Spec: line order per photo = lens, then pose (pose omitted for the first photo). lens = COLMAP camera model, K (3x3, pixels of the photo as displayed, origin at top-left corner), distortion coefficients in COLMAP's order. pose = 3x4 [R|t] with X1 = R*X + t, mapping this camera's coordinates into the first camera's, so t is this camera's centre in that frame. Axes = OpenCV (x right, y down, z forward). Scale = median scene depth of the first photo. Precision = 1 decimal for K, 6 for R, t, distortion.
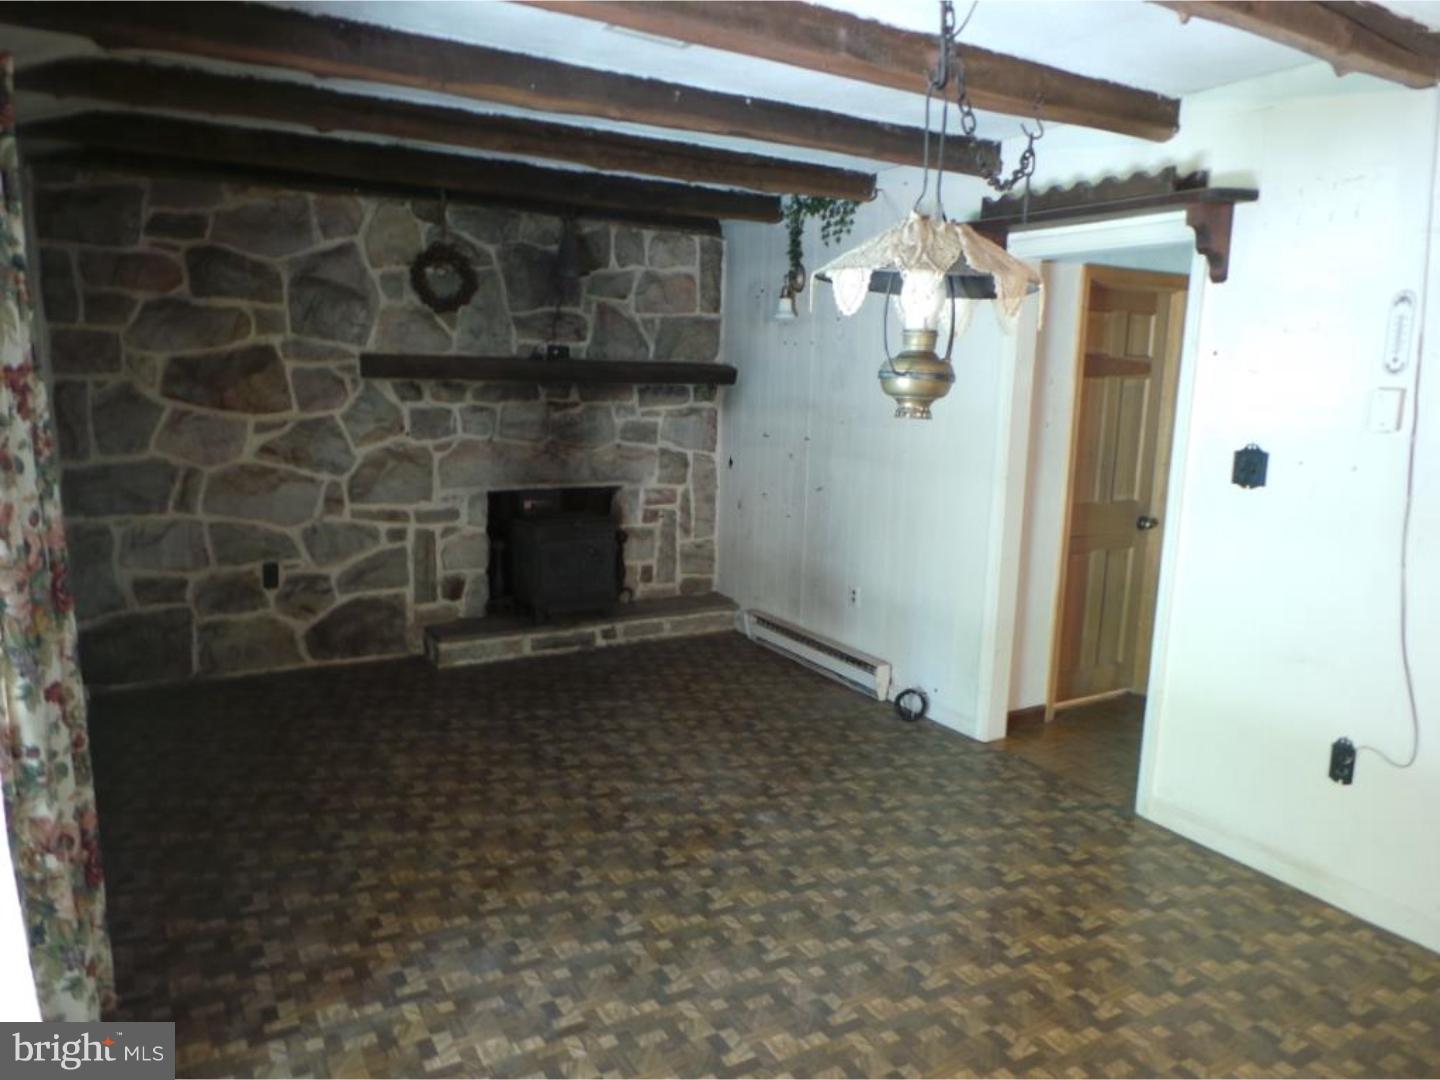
lens RADIAL K [[984.5, 0, 720.0], [0, 984.5, 540.0], [0, 0, 1]] dist [-0.004423, 0.005260]
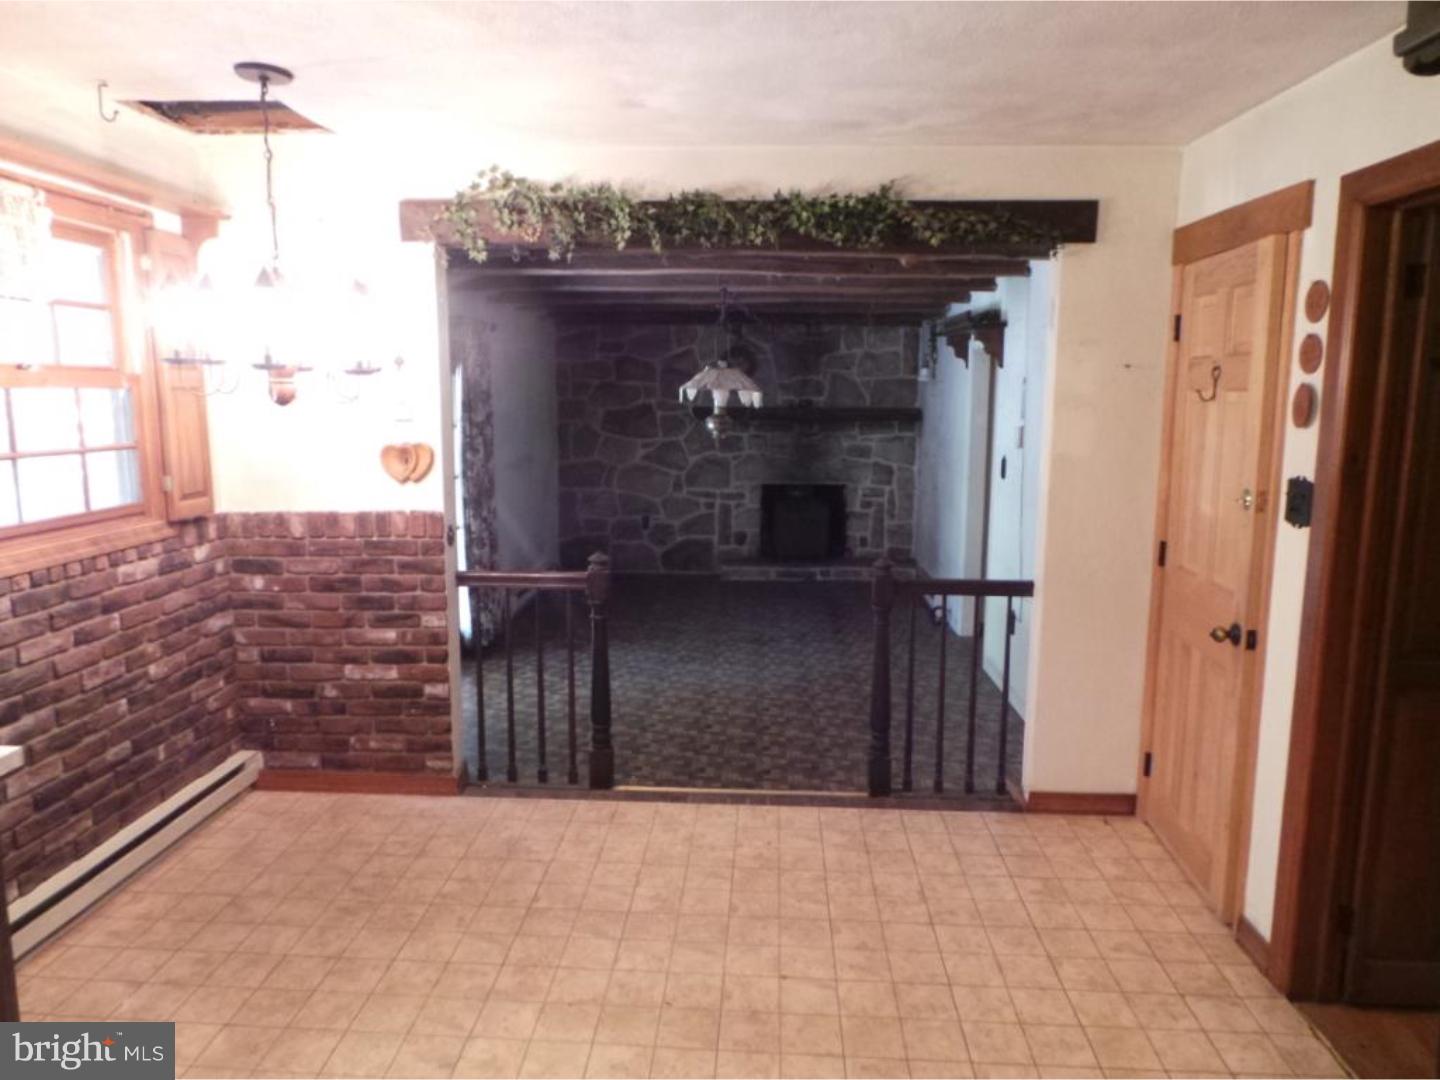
lens RADIAL K [[984.5, 0, 720.0], [0, 984.5, 540.0], [0, 0, 1]] dist [-0.004423, 0.005260]
pose [[0.844056, 0.059781, -0.532912, 0.627064], [-0.074334, 0.997216, -0.005869, 0.064050], [0.531078, 0.044567, 0.846150, -0.496630]]
